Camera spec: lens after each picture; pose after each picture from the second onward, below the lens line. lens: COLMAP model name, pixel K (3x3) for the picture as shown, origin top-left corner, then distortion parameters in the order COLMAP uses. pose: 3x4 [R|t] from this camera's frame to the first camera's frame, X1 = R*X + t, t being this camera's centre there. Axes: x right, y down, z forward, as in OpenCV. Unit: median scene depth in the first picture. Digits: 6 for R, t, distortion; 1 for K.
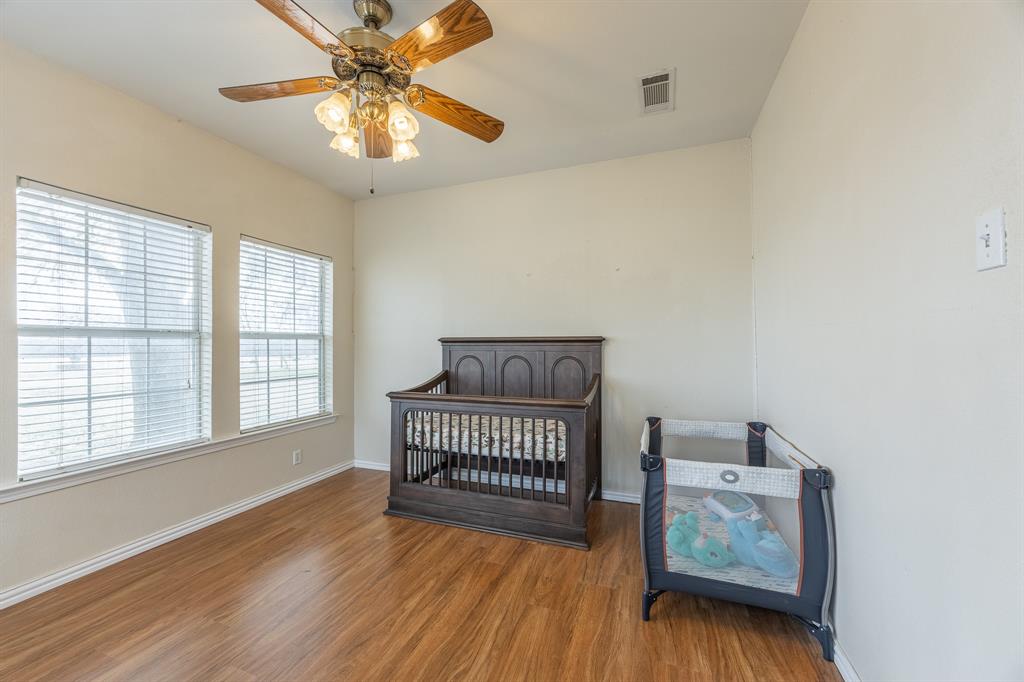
lens RADIAL K [[393.0, 0, 514.7], [0, 393.0, 344.7], [0, 0, 1]] dist [-0.002375, -0.000495]
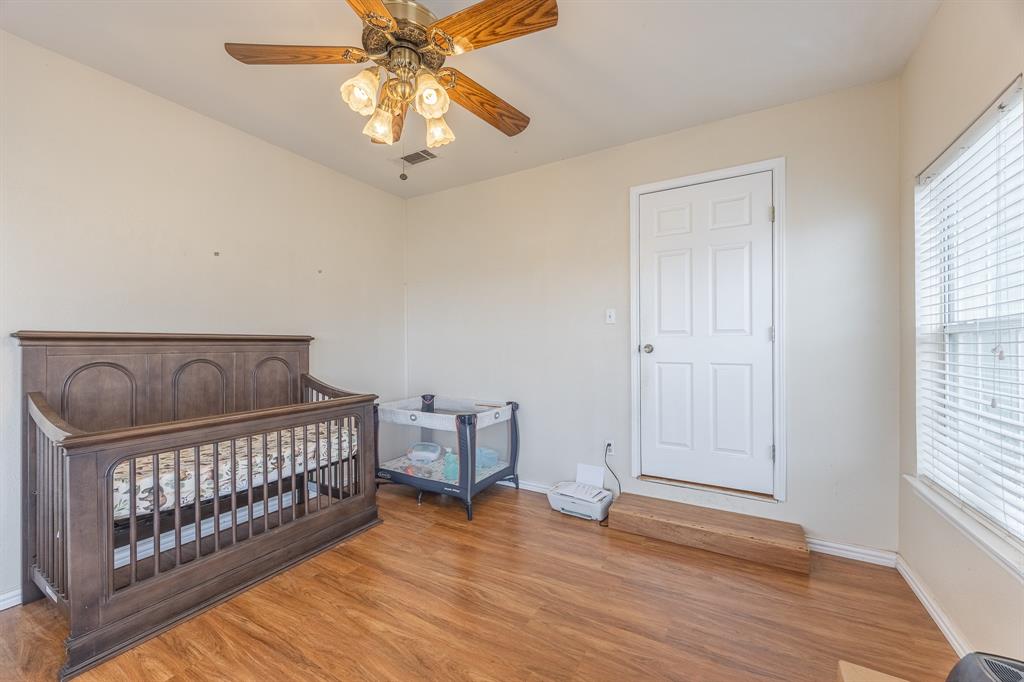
lens RADIAL K [[393.0, 0, 515.3], [0, 393.0, 343.8], [0, 0, 1]] dist [-0.002375, -0.000495]
pose [[0.167206, 0.000560, 0.985922, -0.784047], [0.001243, 0.999999, -0.000779, 0.001005], [-0.985921, 0.001356, 0.167205, 0.373454]]
